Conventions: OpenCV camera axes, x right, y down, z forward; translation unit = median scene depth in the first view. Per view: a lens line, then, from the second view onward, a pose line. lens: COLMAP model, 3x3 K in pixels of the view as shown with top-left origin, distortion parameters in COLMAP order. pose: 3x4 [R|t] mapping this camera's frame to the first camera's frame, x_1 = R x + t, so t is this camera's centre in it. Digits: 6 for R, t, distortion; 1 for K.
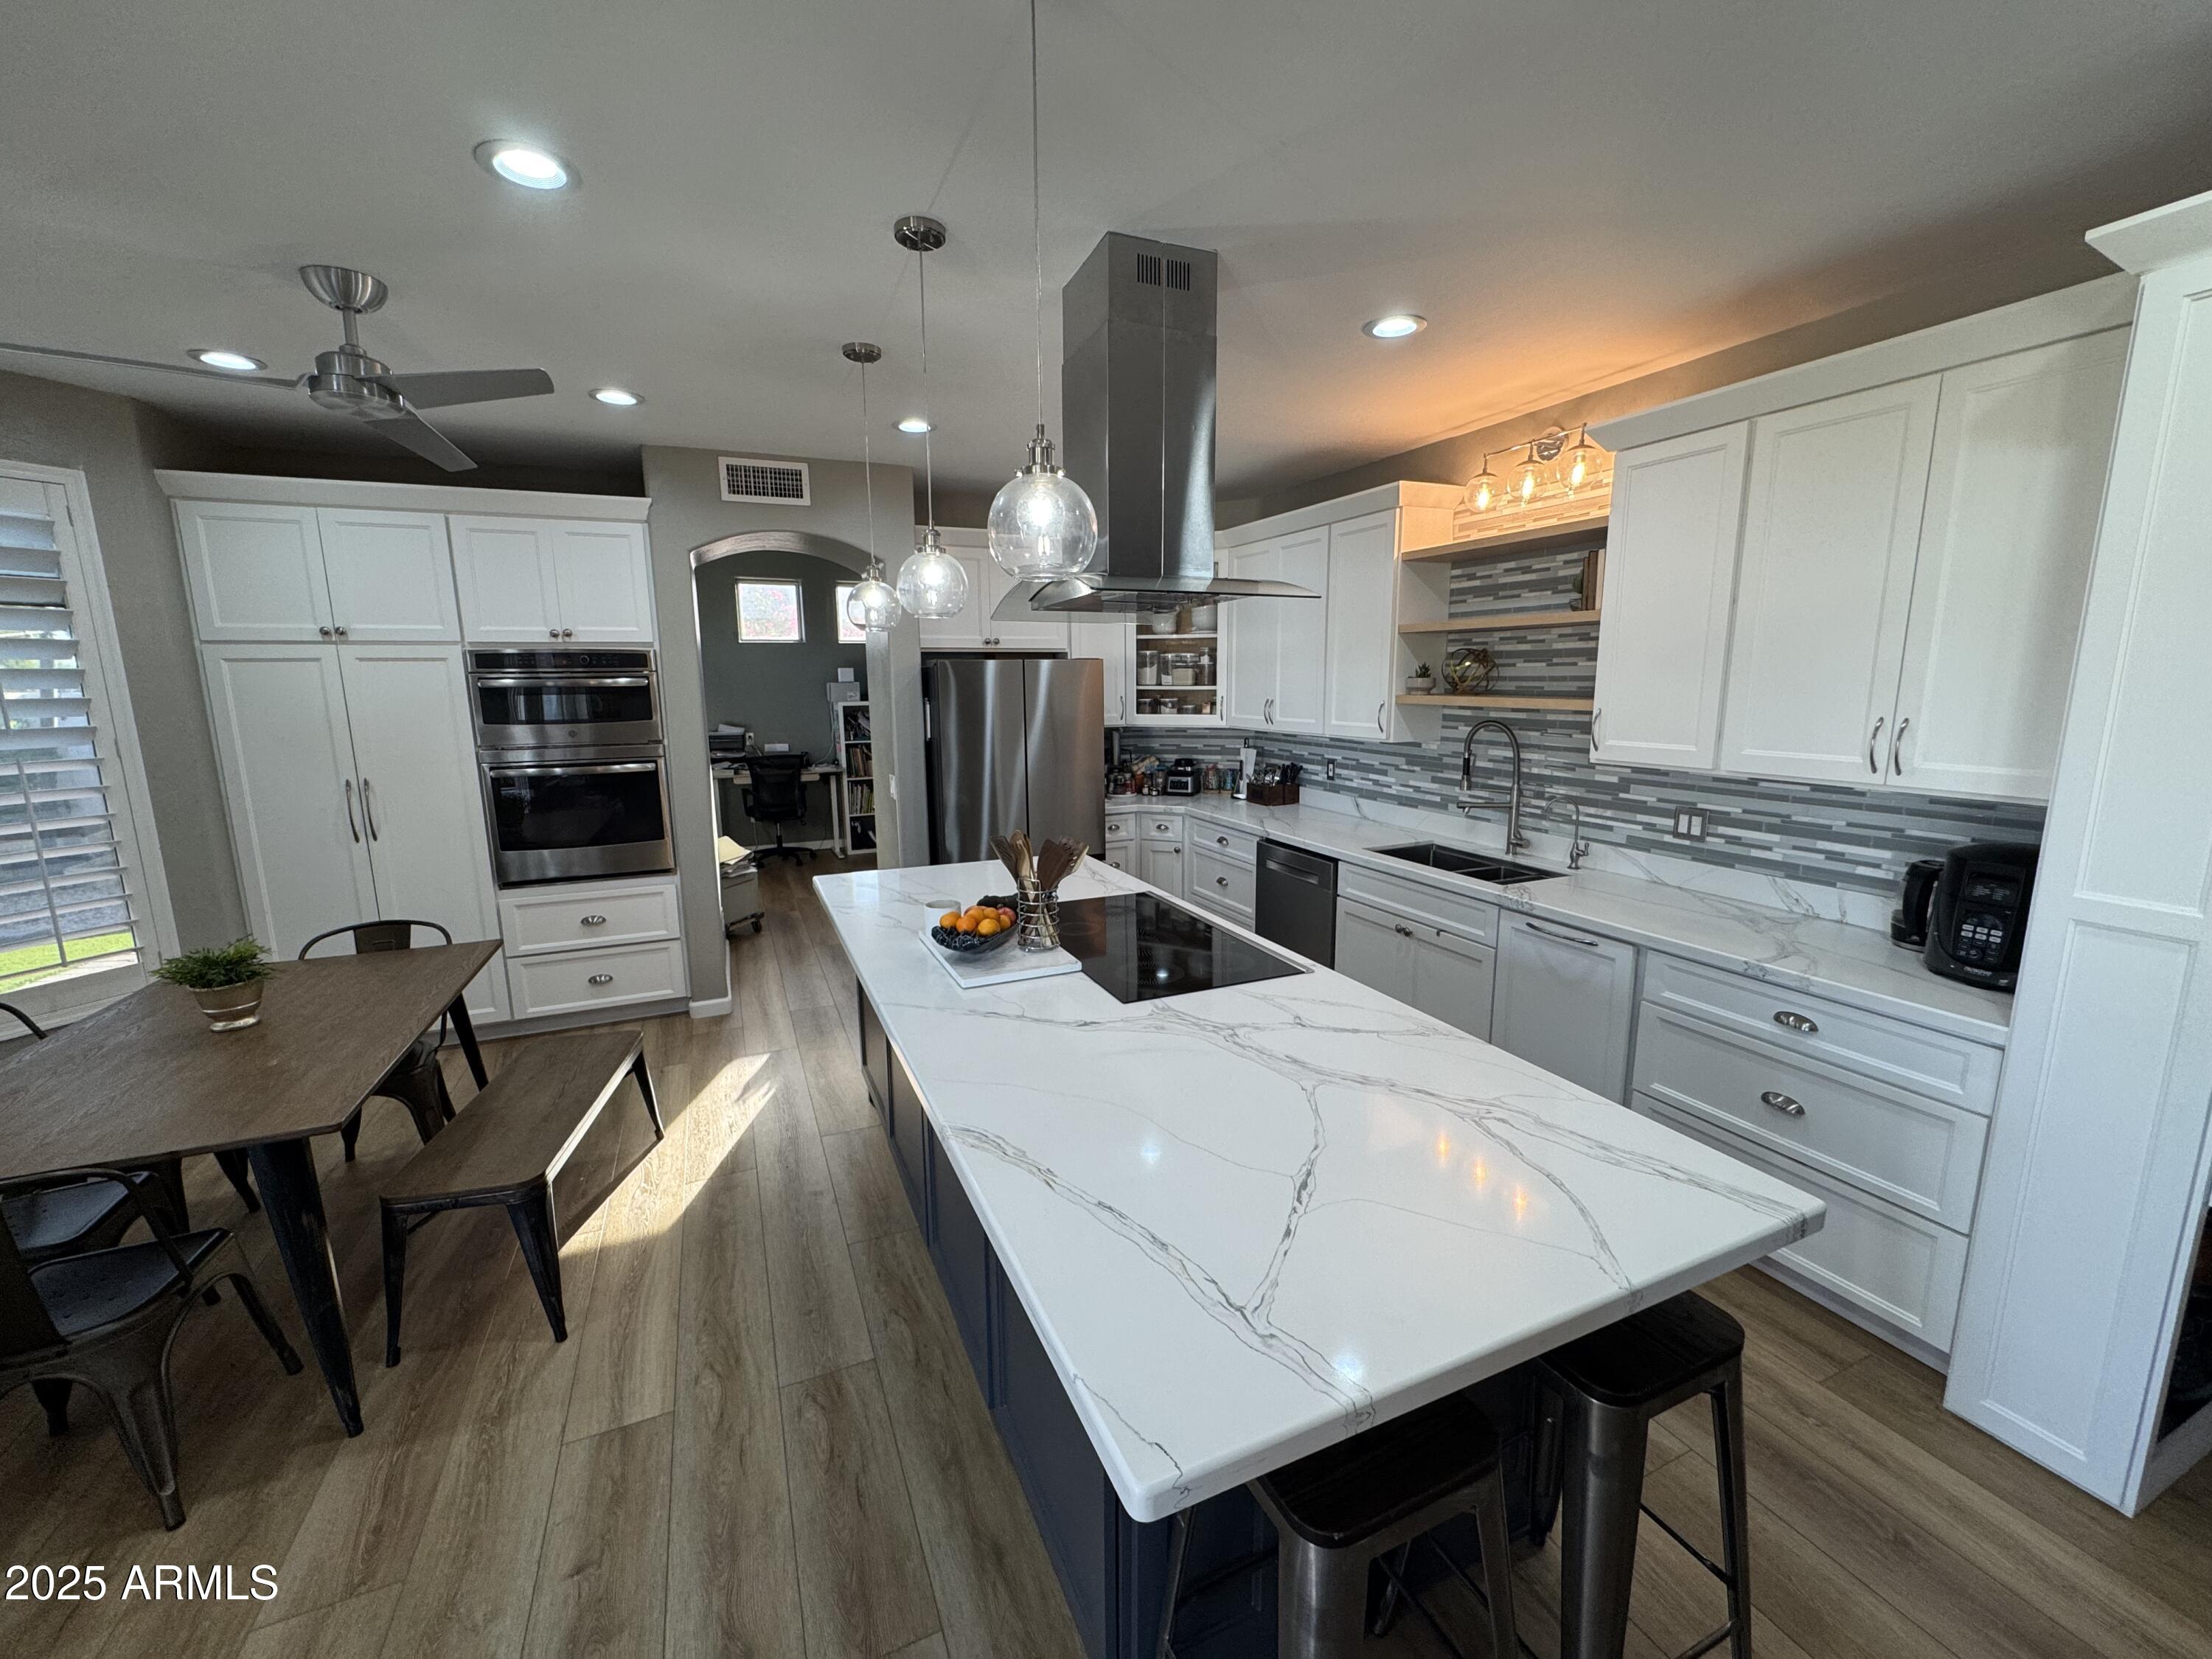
lens RADIAL K [[891.8, 0, 1106.0], [0, 891.8, 829.5], [0, 0, 1]] dist [-0.000951, 0.000484]
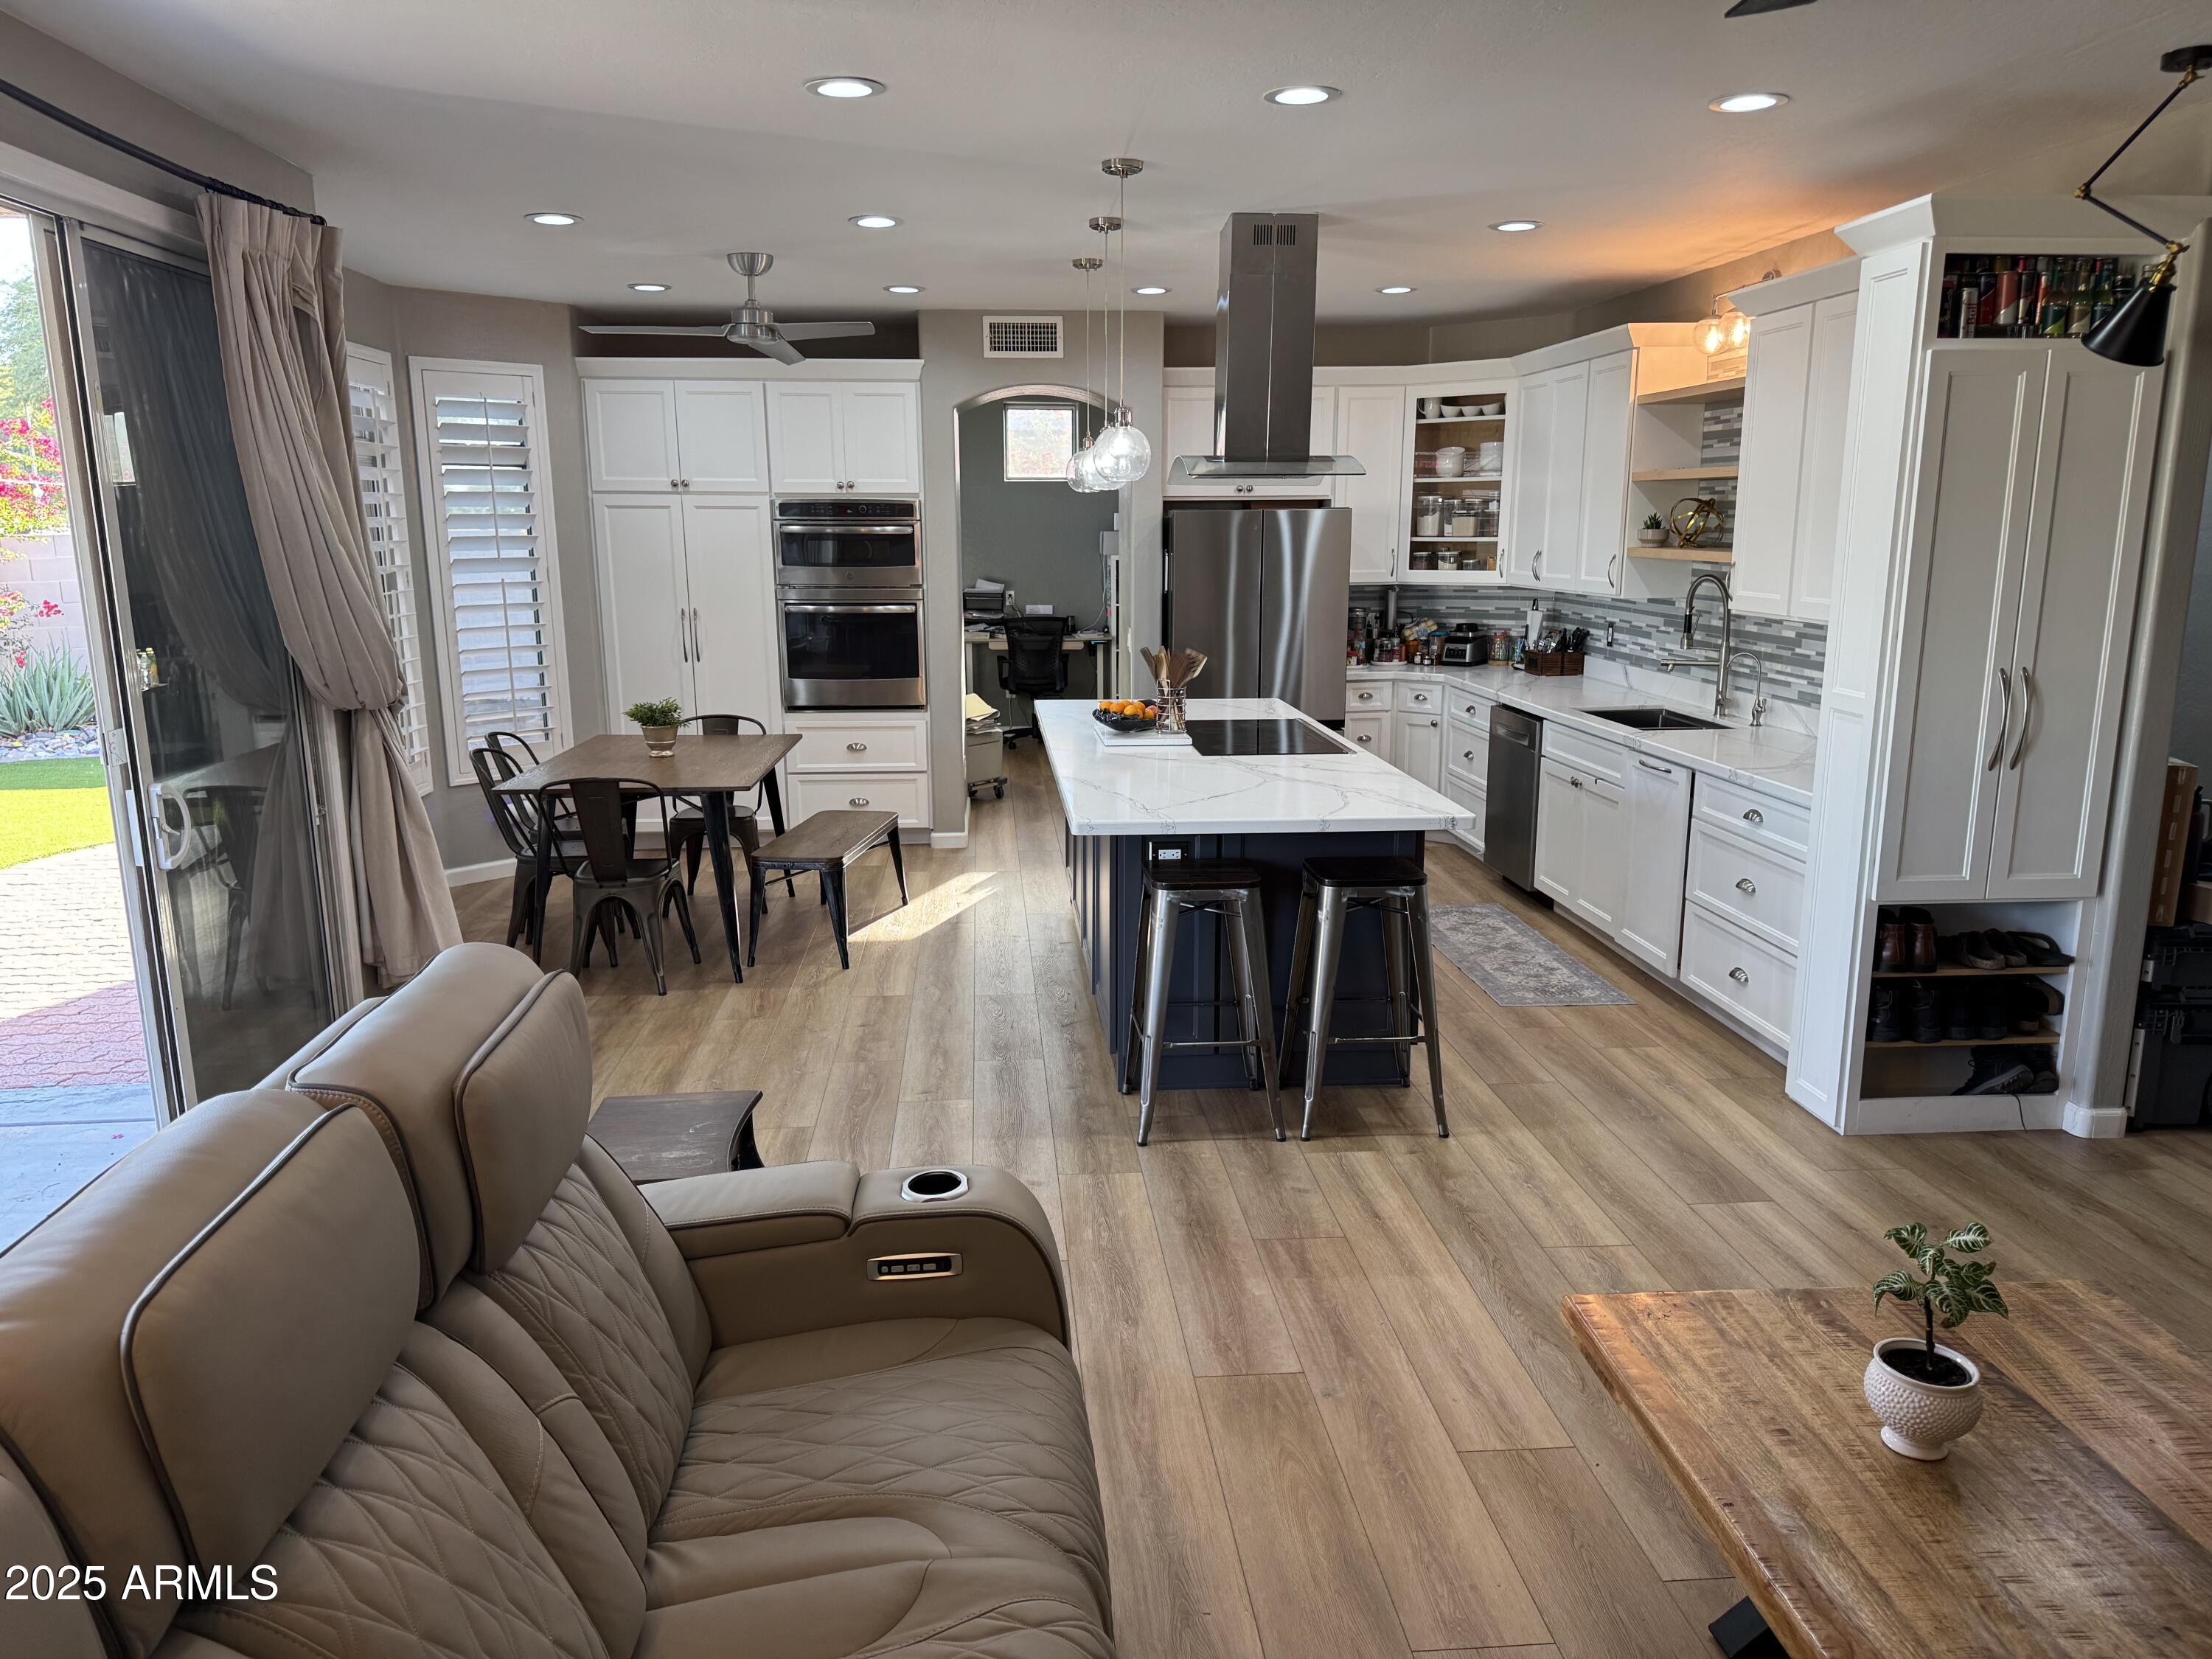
lens RADIAL K [[1550.0, 0, 1097.4], [0, 1550.0, 851.4], [0, 0, 1]] dist [0.144153, -0.264517]
pose [[0.943066, 0.074705, -0.324107, 0.375430], [-0.061539, 0.996816, 0.050700, 0.124998], [0.326862, -0.027868, 0.944661, -0.800304]]
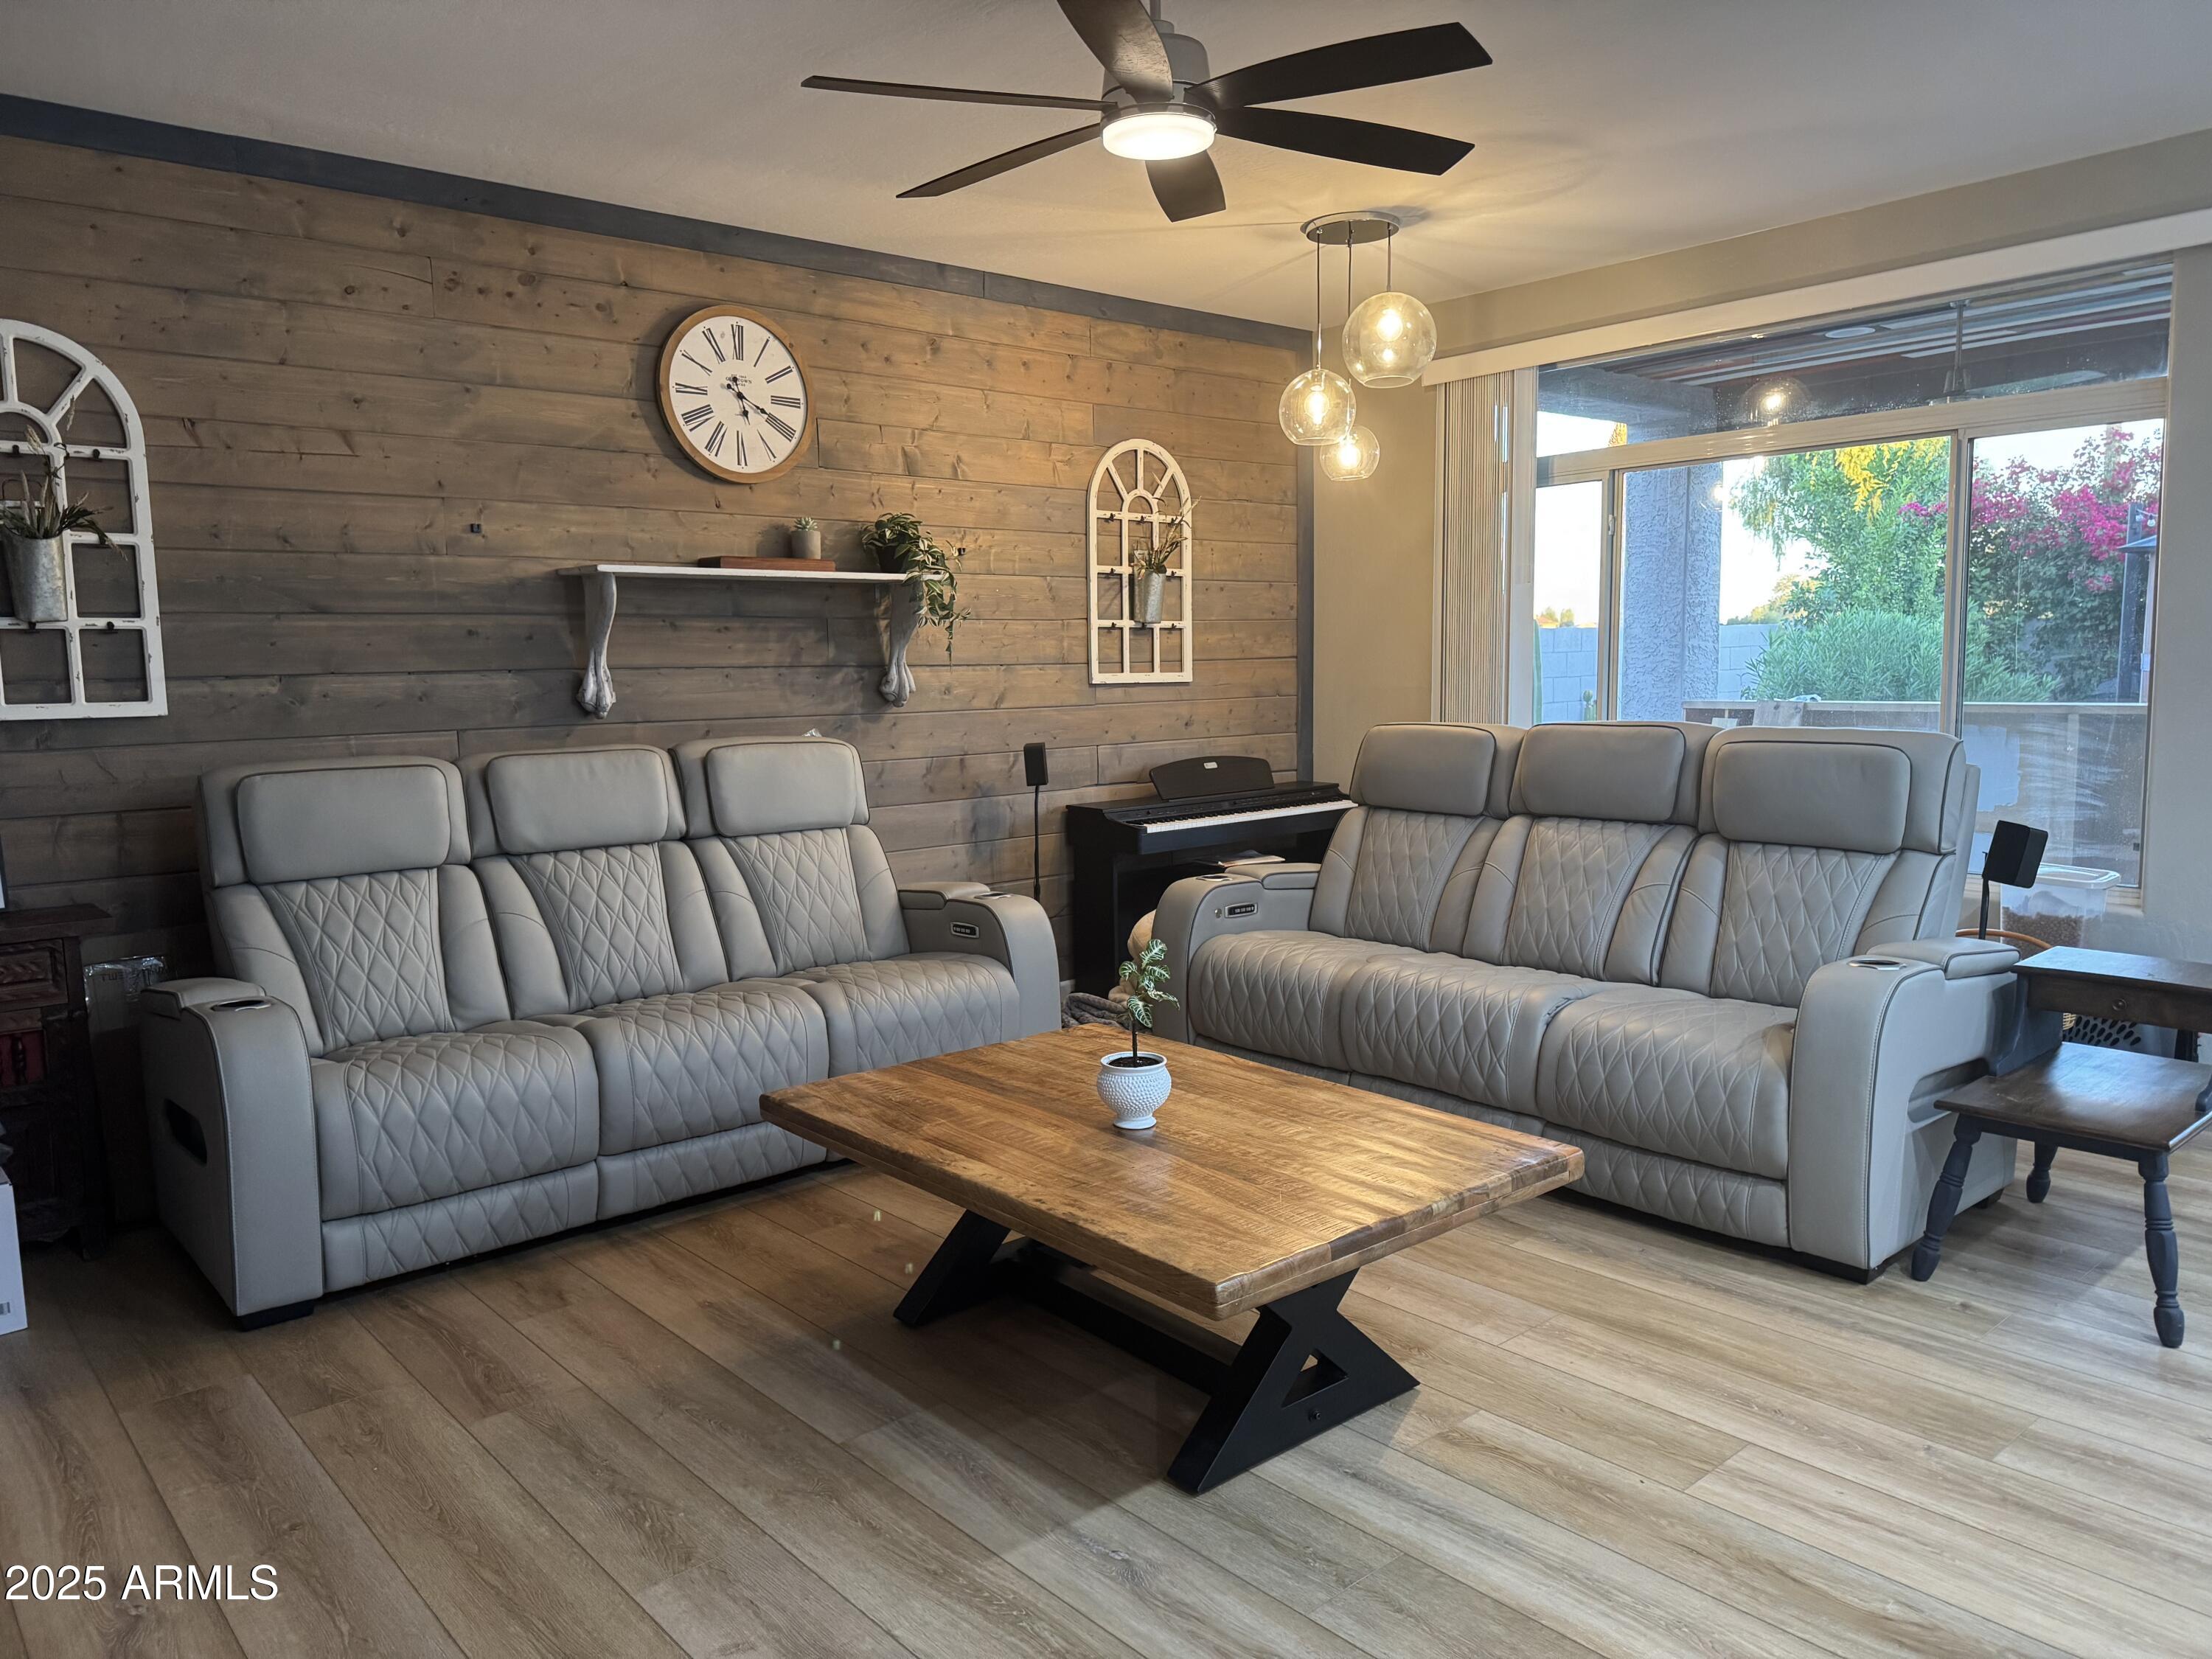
lens RADIAL K [[1565.0, 0, 1105.8], [0, 1565.0, 843.2], [0, 0, 1]] dist [0.098900, -0.120925]
pose [[-0.954119, 0.077026, -0.289350, 0.779974], [-0.010999, 0.956679, 0.290938, -0.021280], [0.299225, 0.280772, -0.911938, 0.468463]]
